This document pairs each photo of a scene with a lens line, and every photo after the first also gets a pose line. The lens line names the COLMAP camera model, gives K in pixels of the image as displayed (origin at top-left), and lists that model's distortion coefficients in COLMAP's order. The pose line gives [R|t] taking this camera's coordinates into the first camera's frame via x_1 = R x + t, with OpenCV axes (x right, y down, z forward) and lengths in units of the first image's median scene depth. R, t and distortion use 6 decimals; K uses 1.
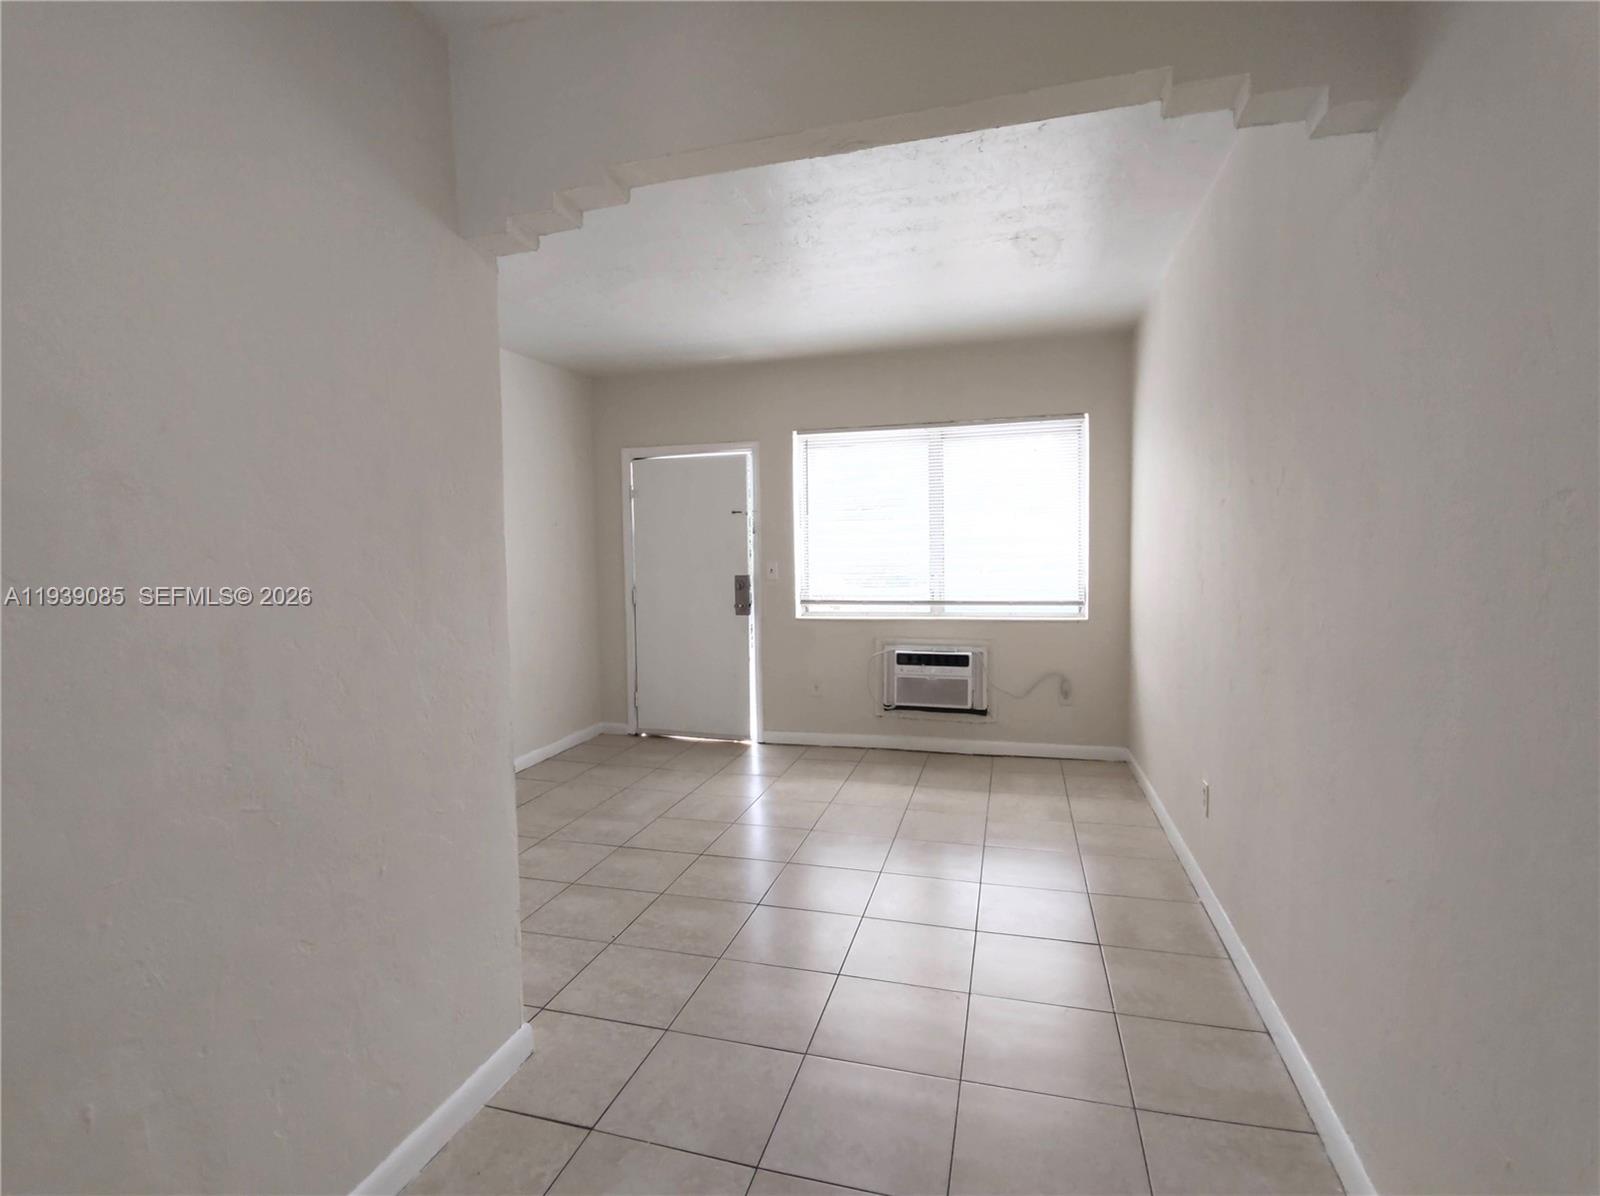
lens RADIAL K [[773.9, 0, 783.0], [0, 773.9, 597.8], [0, 0, 1]] dist [0.015658, -0.026106]
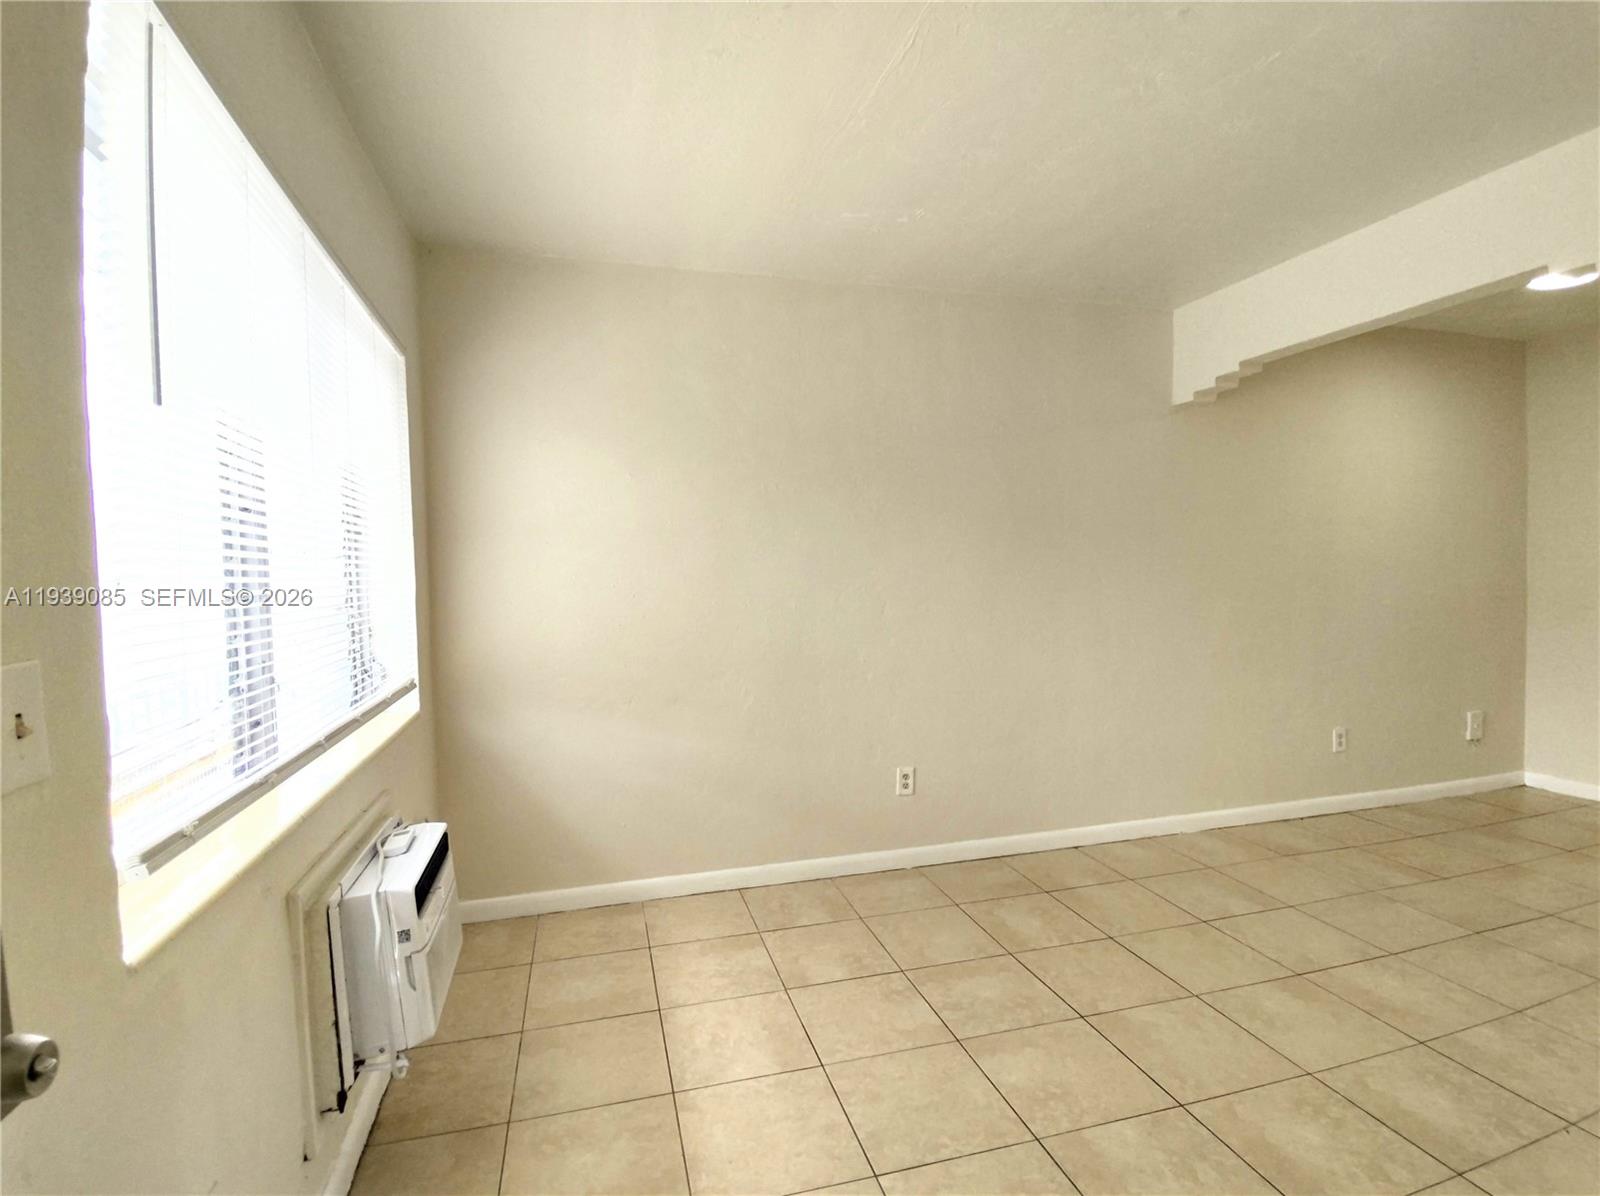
lens RADIAL K [[773.9, 0, 778.3], [0, 773.9, 596.0], [0, 0, 1]] dist [0.015658, -0.026106]
pose [[-0.514224, 0.002202, 0.857653, -0.224908], [0.082209, 0.995519, 0.046734, -0.058665], [-0.853707, 0.094538, -0.512101, 1.024203]]
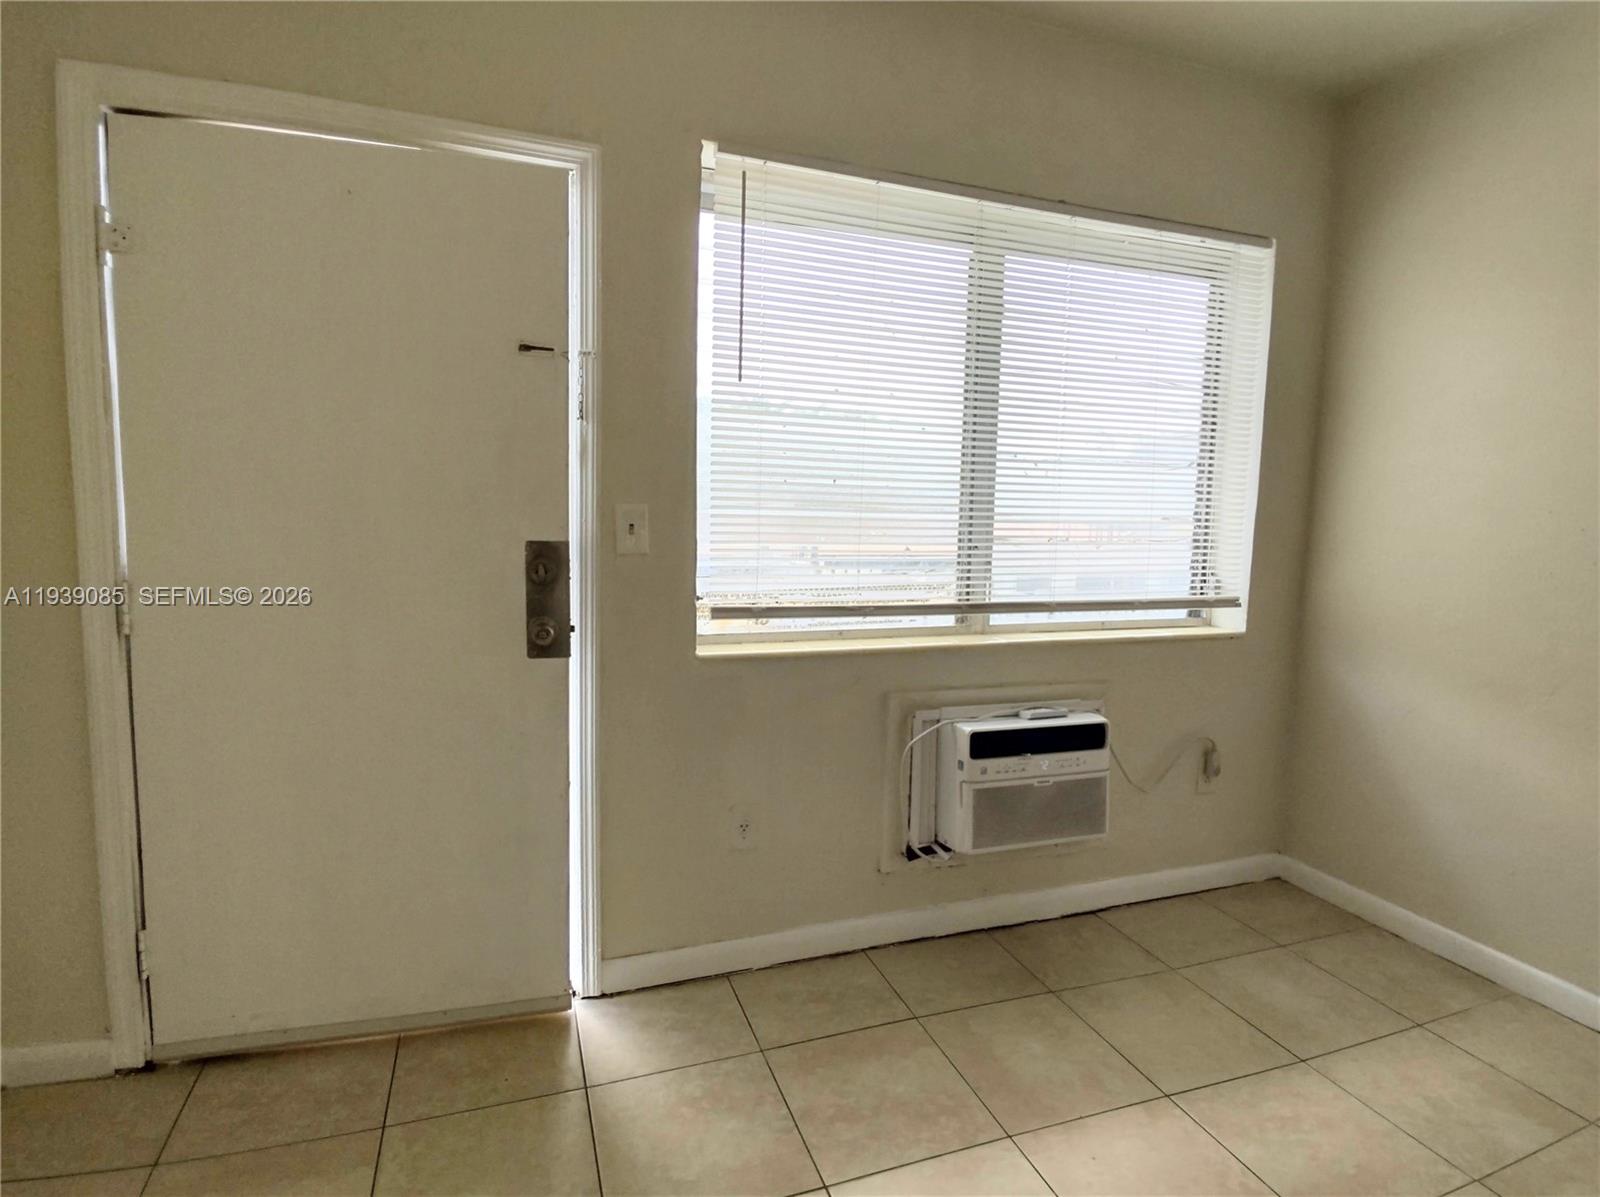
lens RADIAL K [[773.9, 0, 788.6], [0, 773.9, 603.2], [0, 0, 1]] dist [0.015658, -0.026106]
pose [[0.819275, -0.024858, 0.572862, -0.173767], [0.001551, 0.999152, 0.041137, -0.016569], [-0.573399, -0.032814, 0.818619, 0.711071]]
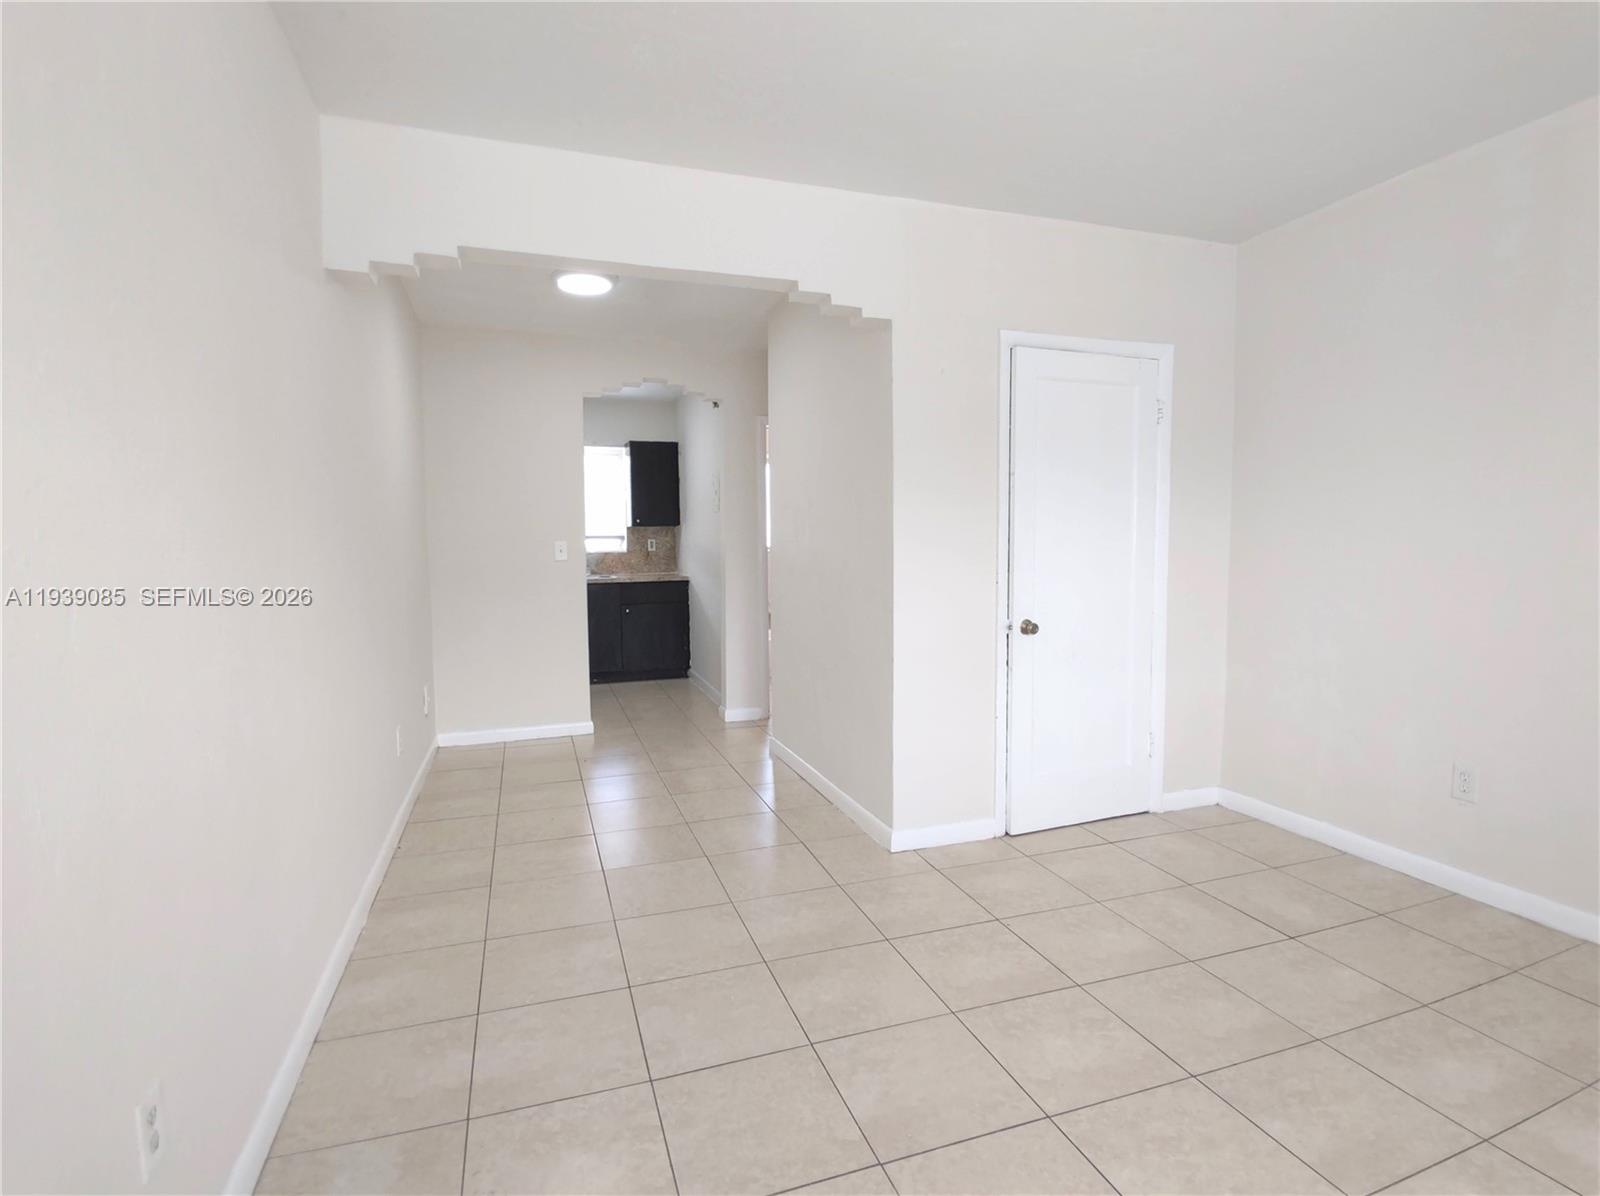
lens RADIAL K [[773.9, 0, 798.5], [0, 773.9, 593.8], [0, 0, 1]] dist [0.015658, -0.026106]
pose [[-0.815092, 0.066553, -0.575496, 0.273675], [-0.006308, 0.992301, 0.123688, -0.039174], [0.579298, 0.104448, -0.808397, 0.864627]]
